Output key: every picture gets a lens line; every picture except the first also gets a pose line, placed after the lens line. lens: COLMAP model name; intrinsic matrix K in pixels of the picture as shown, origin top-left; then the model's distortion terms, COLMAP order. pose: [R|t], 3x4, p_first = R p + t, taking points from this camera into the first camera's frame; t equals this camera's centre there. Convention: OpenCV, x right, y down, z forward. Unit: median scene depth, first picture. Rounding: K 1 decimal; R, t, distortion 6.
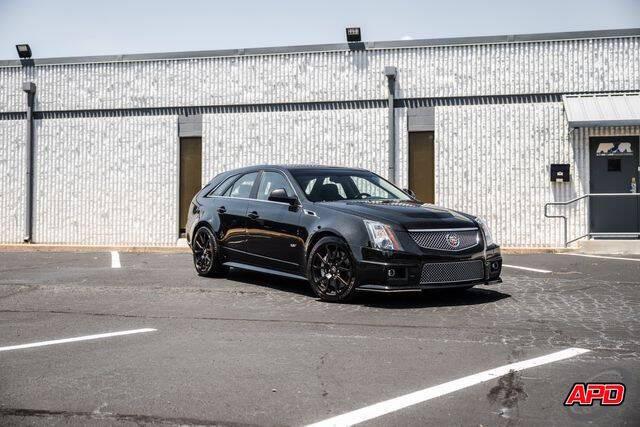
lens RADIAL K [[621.8, 0, 344.5], [0, 621.8, 220.3], [0, 0, 1]] dist [0.002192, 0.000000]
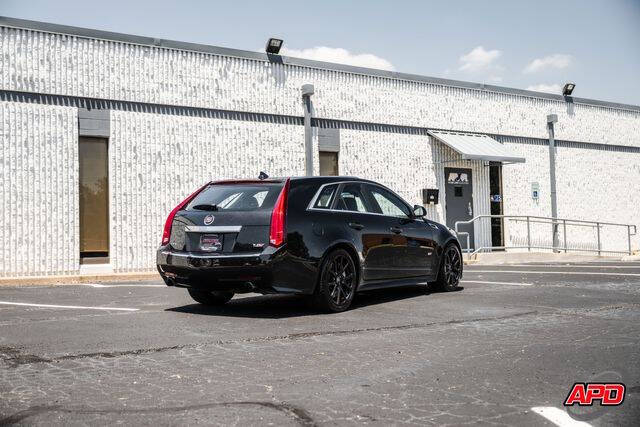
lens RADIAL K [[780.1, 0, 316.9], [0, 780.1, 221.8], [0, 0, 1]] dist [0.014493, 0.000000]
pose [[0.719196, 0.006376, 0.694778, -0.780566], [0.012551, 0.999676, -0.022166, 0.000451], [-0.694694, 0.024662, 0.718883, 0.092217]]
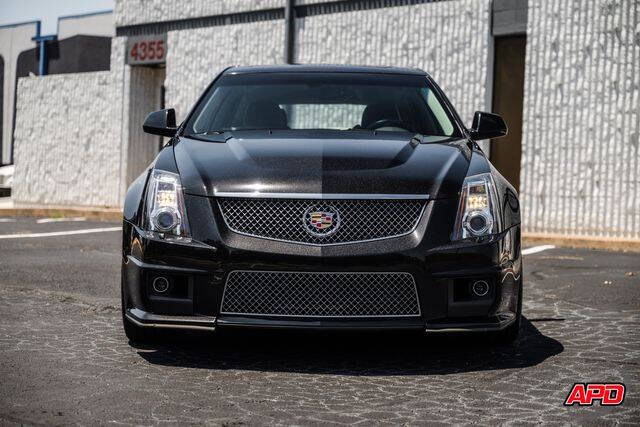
lens RADIAL K [[1263.3, 0, 317.2], [0, 1263.3, 216.9], [0, 0, 1]] dist [0.064649, 0.000000]
pose [[0.805161, 0.037384, -0.591877, 0.308301], [-0.020986, 0.999182, 0.034562, -0.007658], [0.592685, -0.015407, 0.805287, -0.017217]]
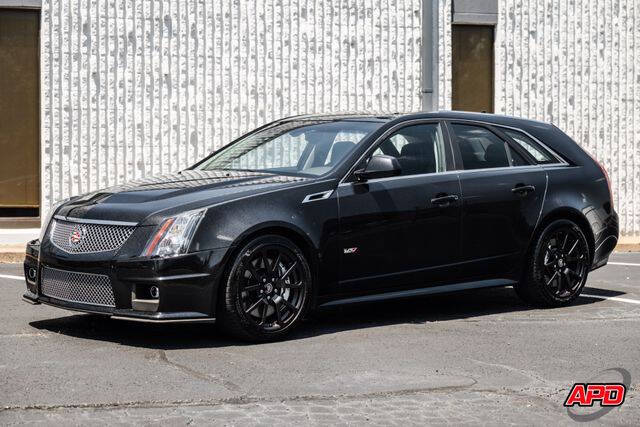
lens RADIAL K [[1394.5, 0, 324.8], [0, 1394.5, 238.4], [0, 0, 1]] dist [0.016052, 0.000000]
pose [[0.895799, -0.019275, 0.444041, -0.533751], [-0.006100, 0.998432, 0.055645, -0.024599], [-0.444418, -0.052556, 0.894277, -0.036858]]
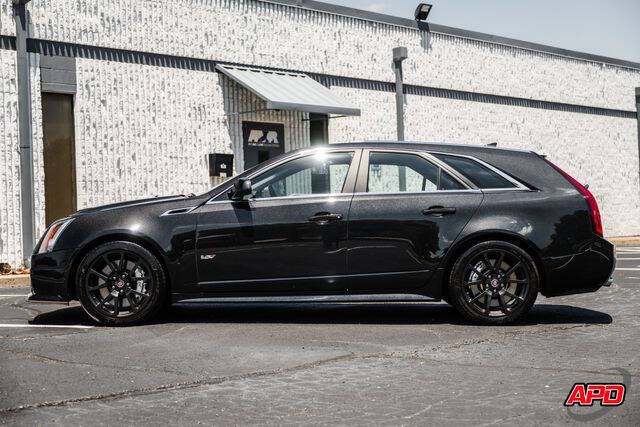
lens RADIAL K [[1095.7, 0, 318.8], [0, 1095.7, 216.2], [0, 0, 1]] dist [0.034255, 0.000000]
pose [[0.559276, -0.005314, 0.828965, -0.673226], [0.018760, 0.999805, -0.006247, -0.002509], [-0.828769, 0.019045, 0.559266, 0.135580]]
